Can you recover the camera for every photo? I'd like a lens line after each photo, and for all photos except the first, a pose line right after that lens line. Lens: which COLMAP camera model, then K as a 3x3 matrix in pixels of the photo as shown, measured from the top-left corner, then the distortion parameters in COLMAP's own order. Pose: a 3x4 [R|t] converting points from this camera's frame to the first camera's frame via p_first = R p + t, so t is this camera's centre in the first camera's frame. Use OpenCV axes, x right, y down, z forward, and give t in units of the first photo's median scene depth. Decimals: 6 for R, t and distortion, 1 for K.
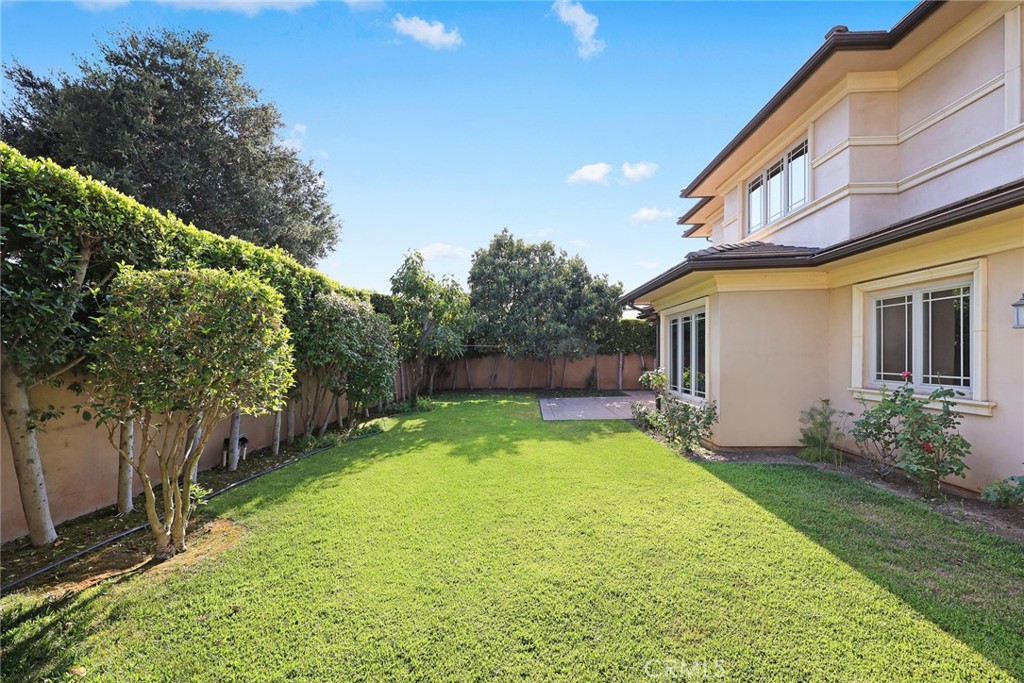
lens RADIAL K [[441.8, 0, 516.0], [0, 441.8, 352.3], [0, 0, 1]] dist [0.003209, 0.000431]
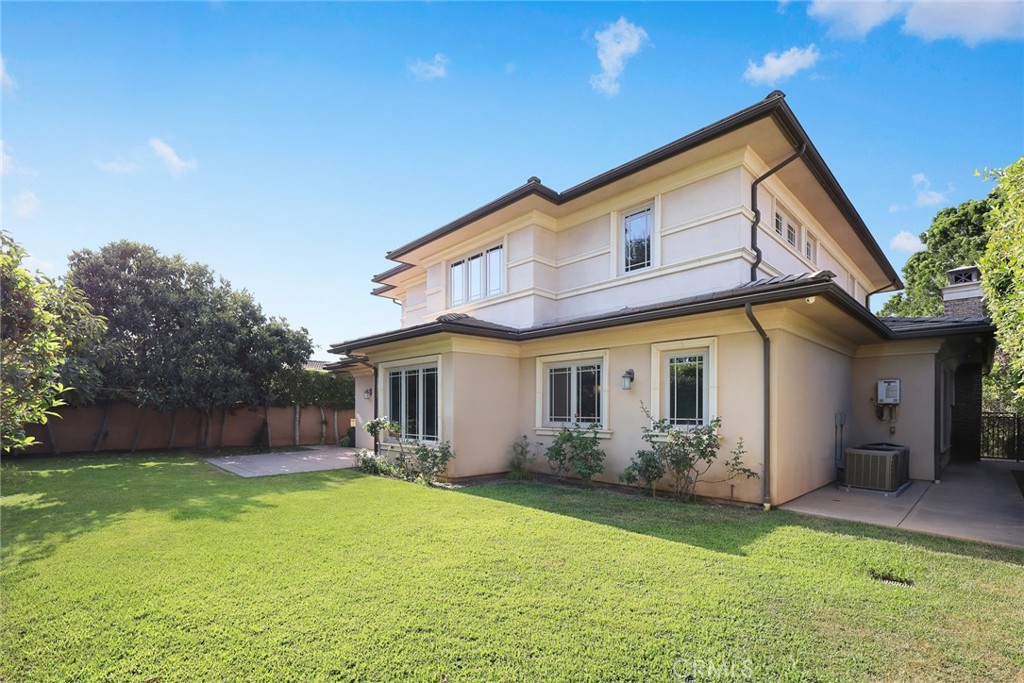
lens RADIAL K [[441.8, 0, 540.4], [0, 441.8, 414.2], [0, 0, 1]] dist [0.003209, 0.000431]
pose [[0.694310, 0.008482, 0.719626, -0.264069], [-0.016280, 0.999860, 0.003922, 0.028302], [-0.719491, -0.014438, 0.694351, -0.021500]]
